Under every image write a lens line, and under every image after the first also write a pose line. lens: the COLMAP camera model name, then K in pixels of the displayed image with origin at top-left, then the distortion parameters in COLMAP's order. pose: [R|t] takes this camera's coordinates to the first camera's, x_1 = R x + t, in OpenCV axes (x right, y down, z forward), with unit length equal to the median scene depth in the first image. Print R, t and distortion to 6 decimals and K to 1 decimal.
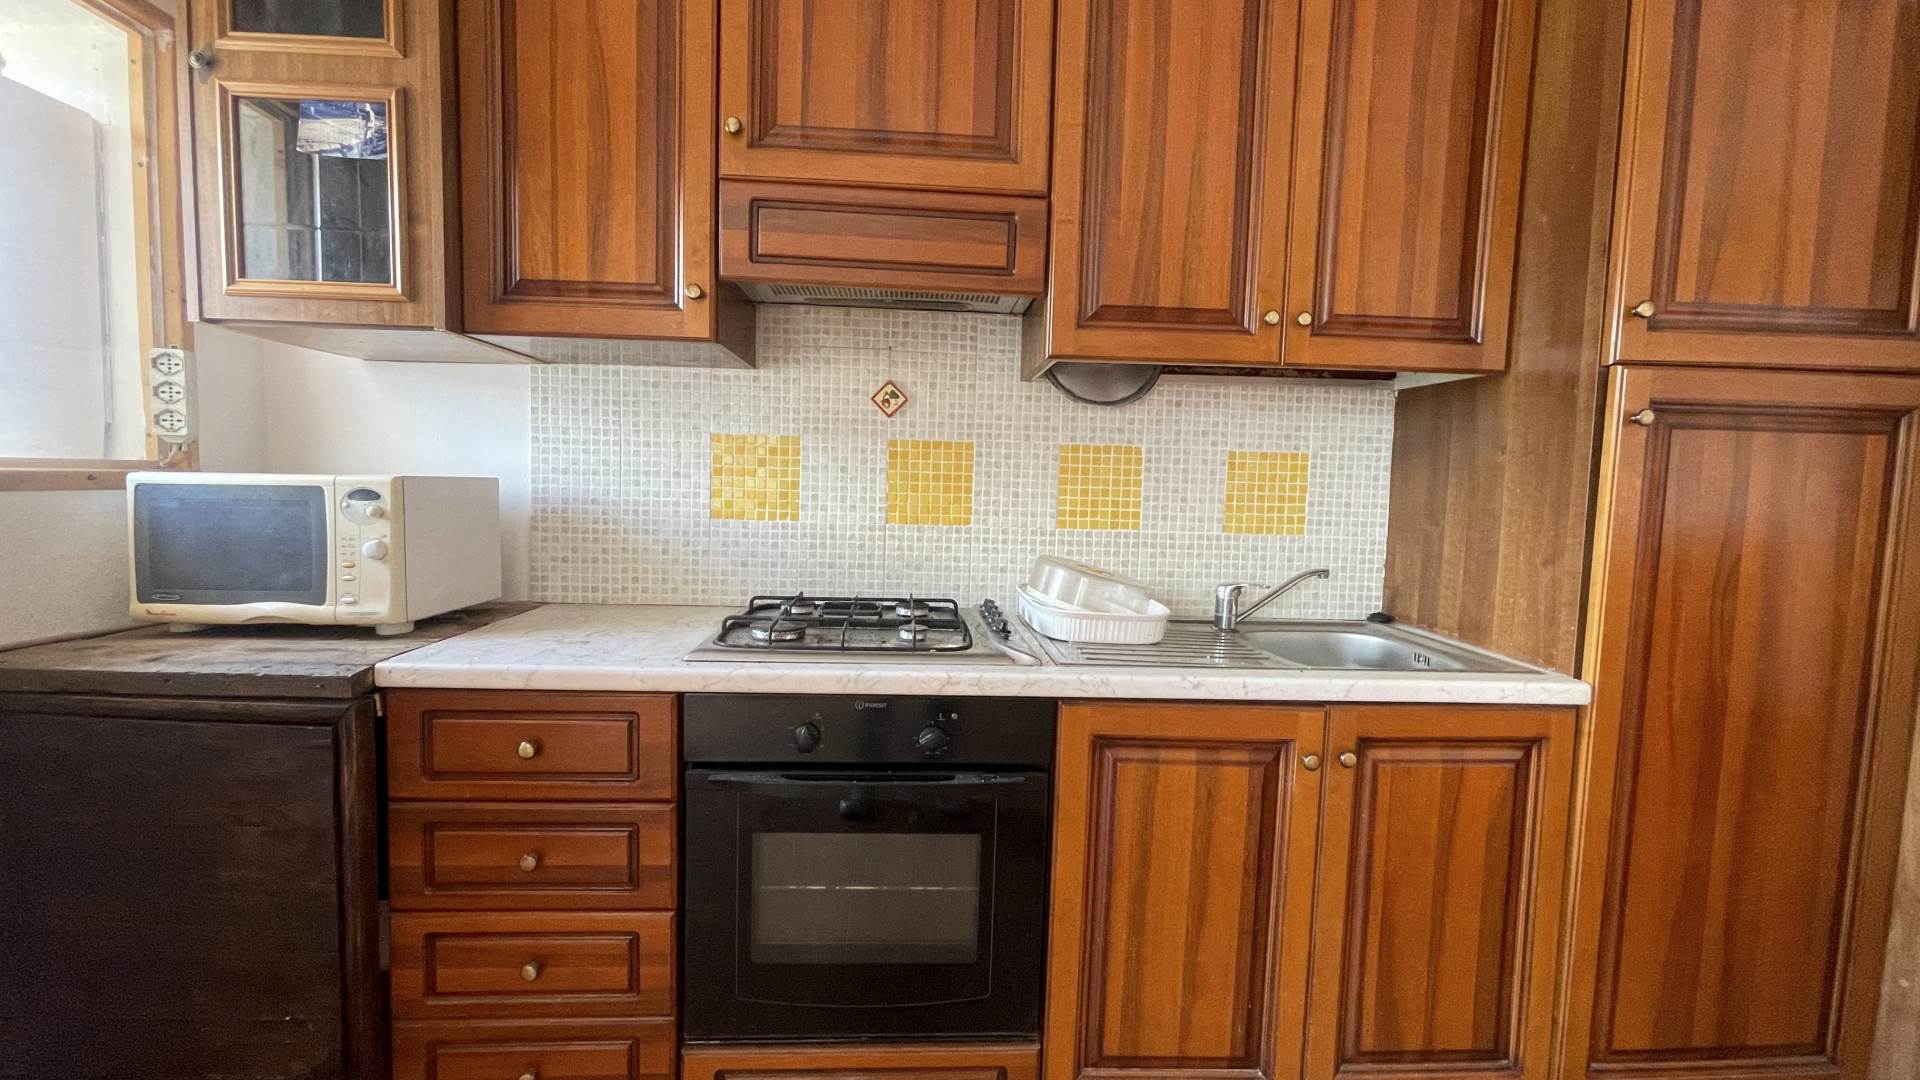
lens RADIAL K [[775.3, 0, 953.1], [0, 775.3, 532.3], [0, 0, 1]] dist [-0.003291, 0.000031]
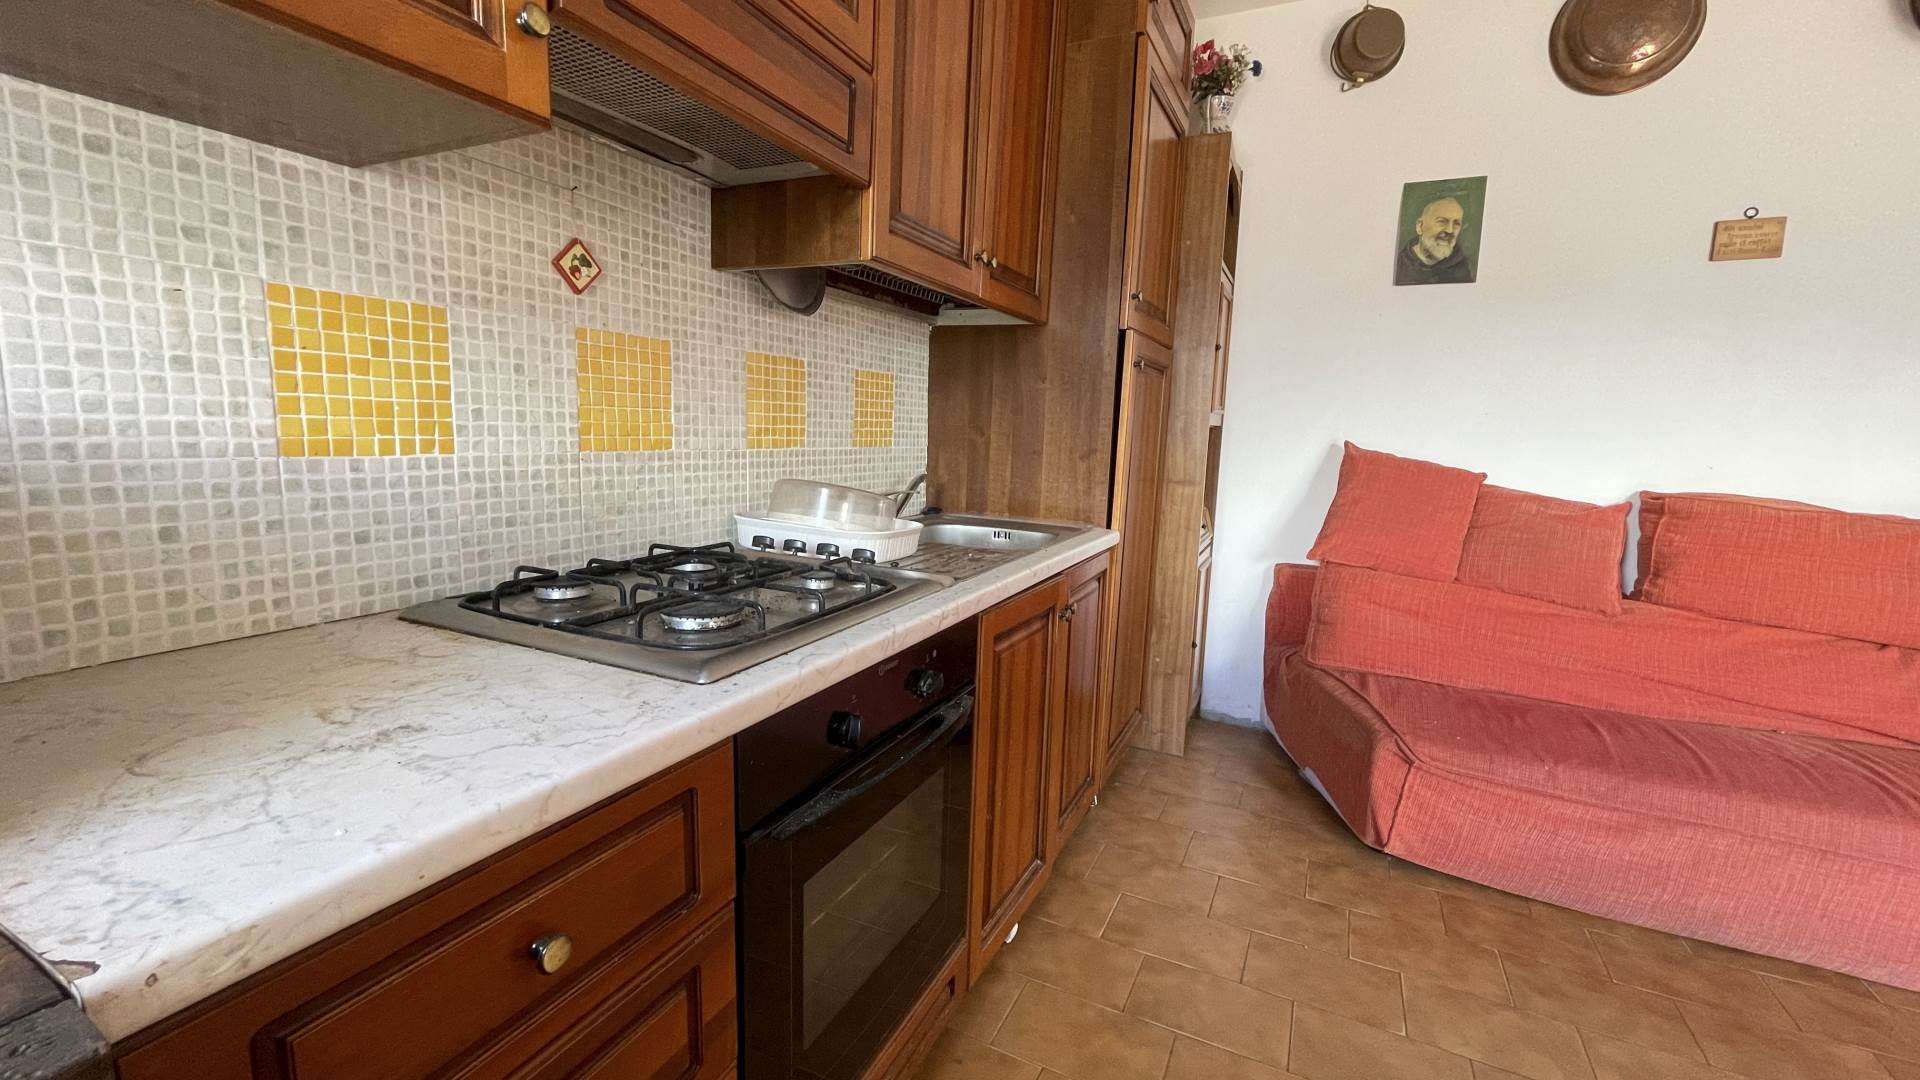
lens RADIAL K [[775.3, 0, 953.1], [0, 775.3, 532.3], [0, 0, 1]] dist [-0.003291, 0.000031]
pose [[0.487700, -0.132610, 0.862881, -0.534413], [0.039836, 0.990747, 0.129746, -0.016651], [-0.872102, -0.028903, 0.488469, 0.374876]]
